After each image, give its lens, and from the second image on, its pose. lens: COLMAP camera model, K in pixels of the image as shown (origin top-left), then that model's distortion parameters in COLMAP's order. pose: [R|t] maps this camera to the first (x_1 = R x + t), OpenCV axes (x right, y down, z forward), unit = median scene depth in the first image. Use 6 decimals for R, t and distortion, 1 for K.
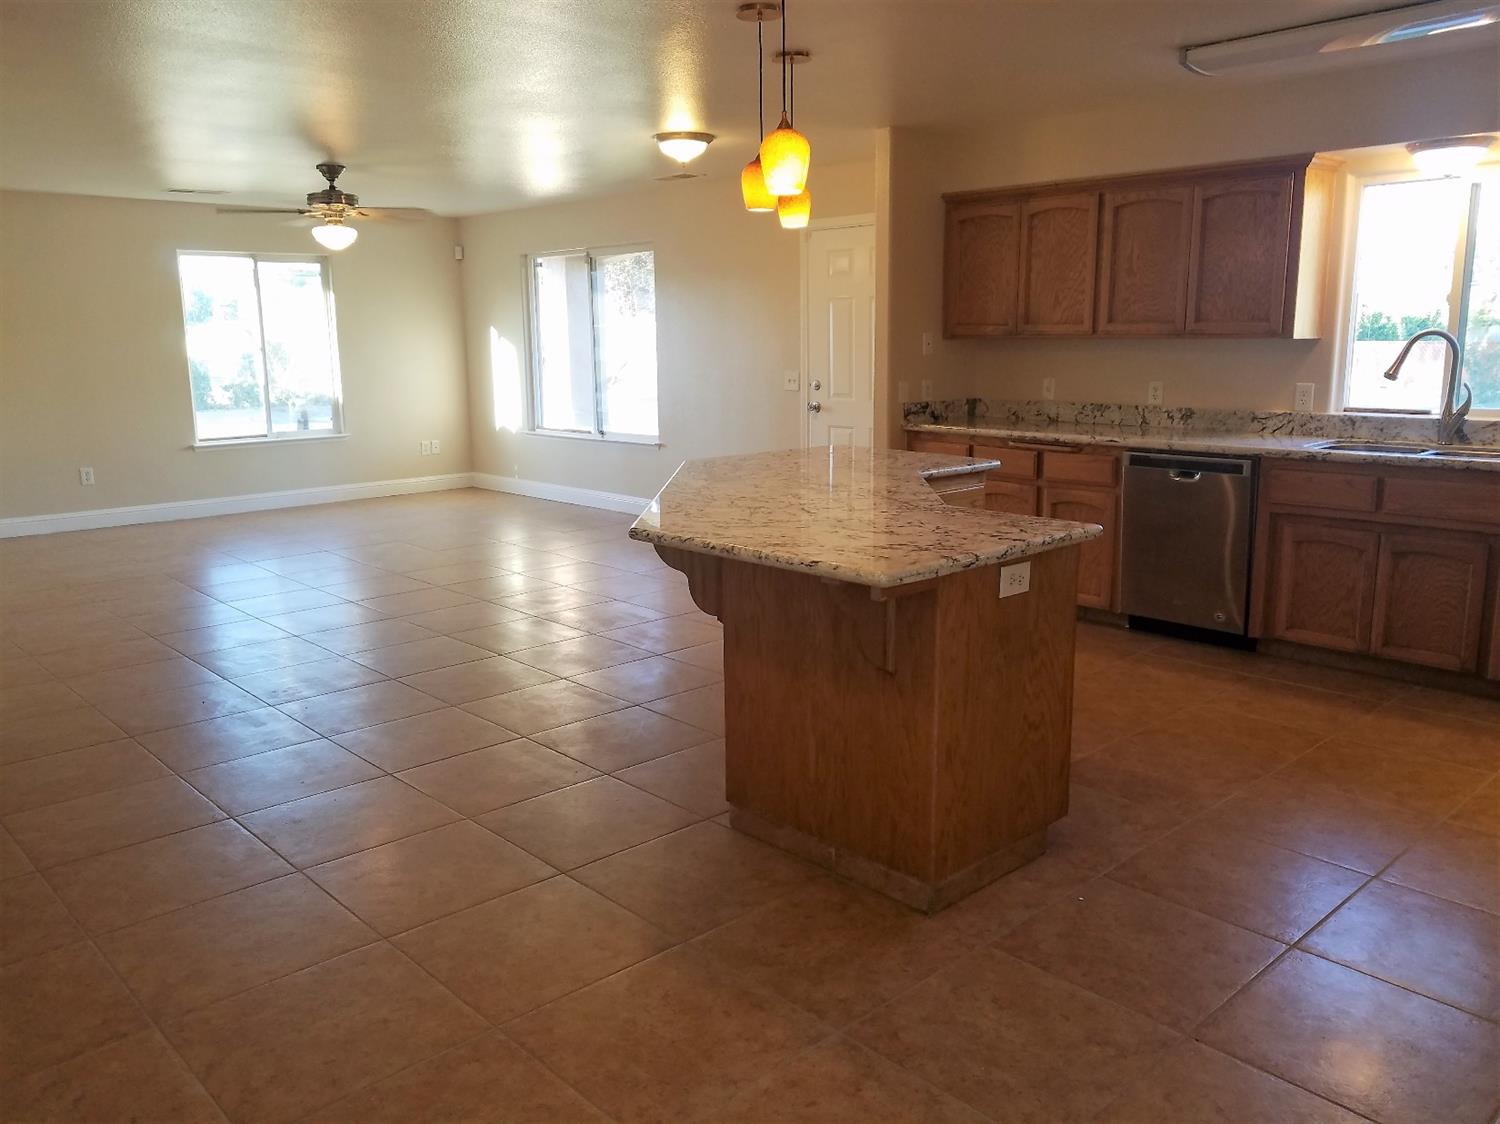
lens RADIAL K [[1163.9, 0, 769.5], [0, 1163.9, 561.5], [0, 0, 1]] dist [0.004825, 0.003447]
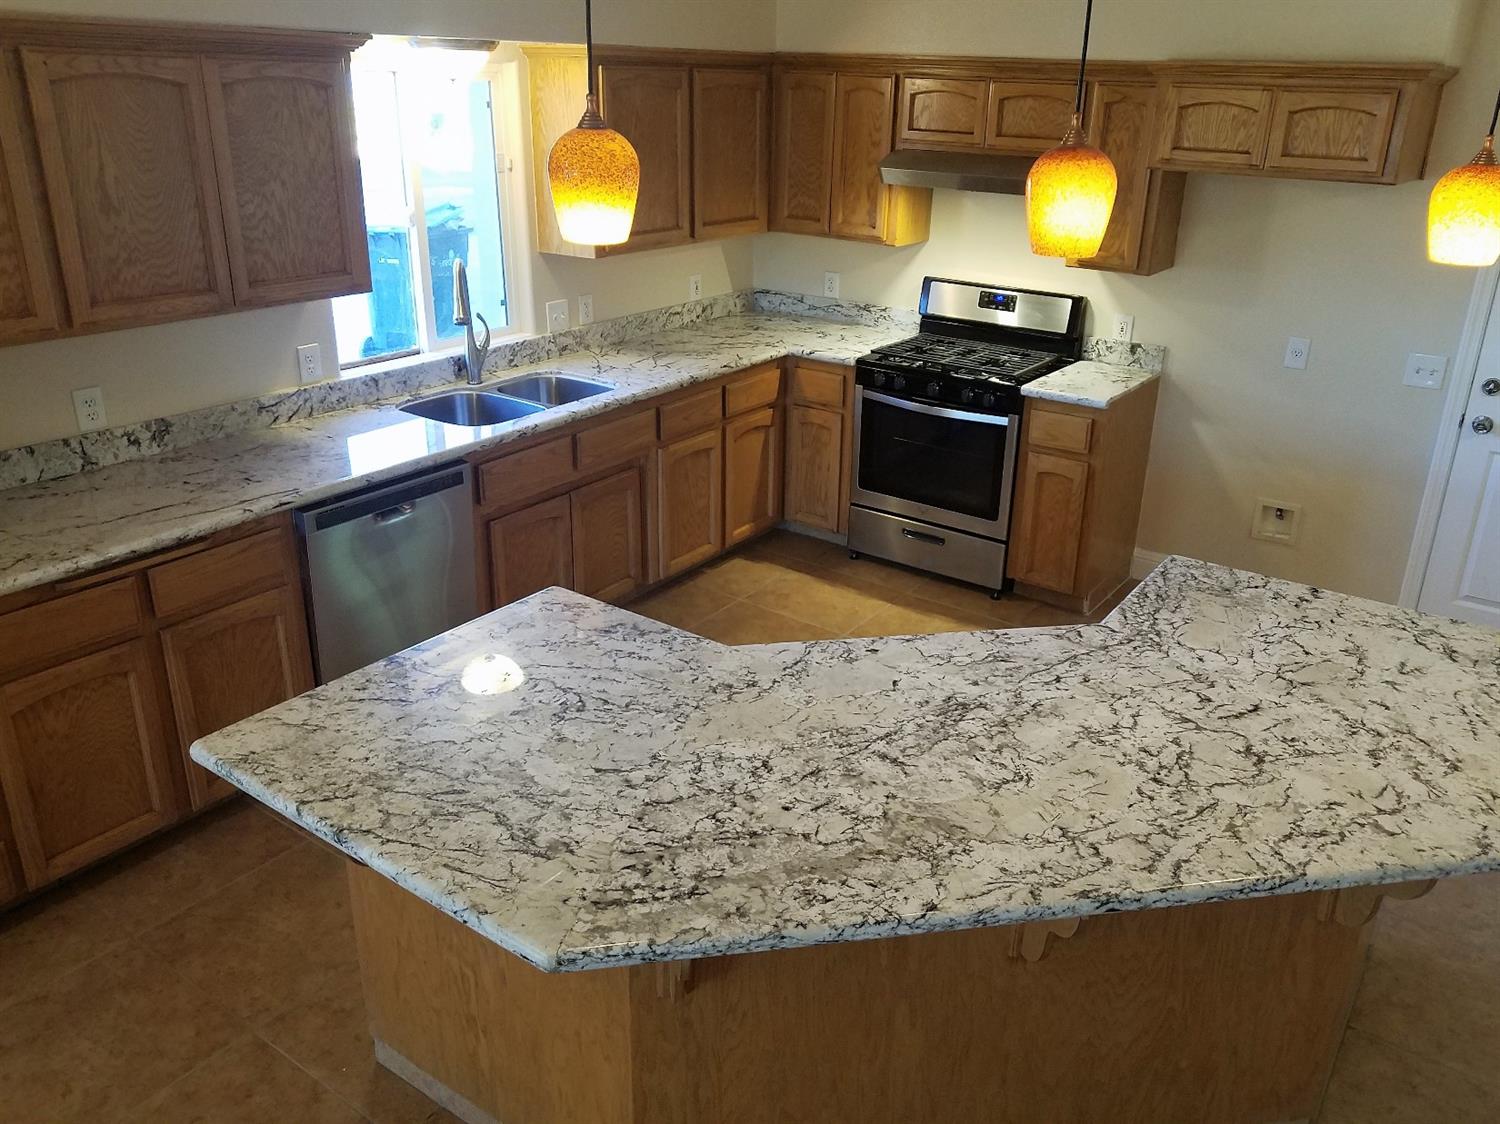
lens RADIAL K [[1170.6, 0, 752.3], [0, 1170.6, 539.1], [0, 0, 1]] dist [-0.001848, 0.000814]
pose [[-0.203409, -0.354733, 0.912573, -0.313374], [0.170099, 0.905082, 0.389735, -0.284196], [-0.964205, 0.234504, -0.123762, 0.858233]]
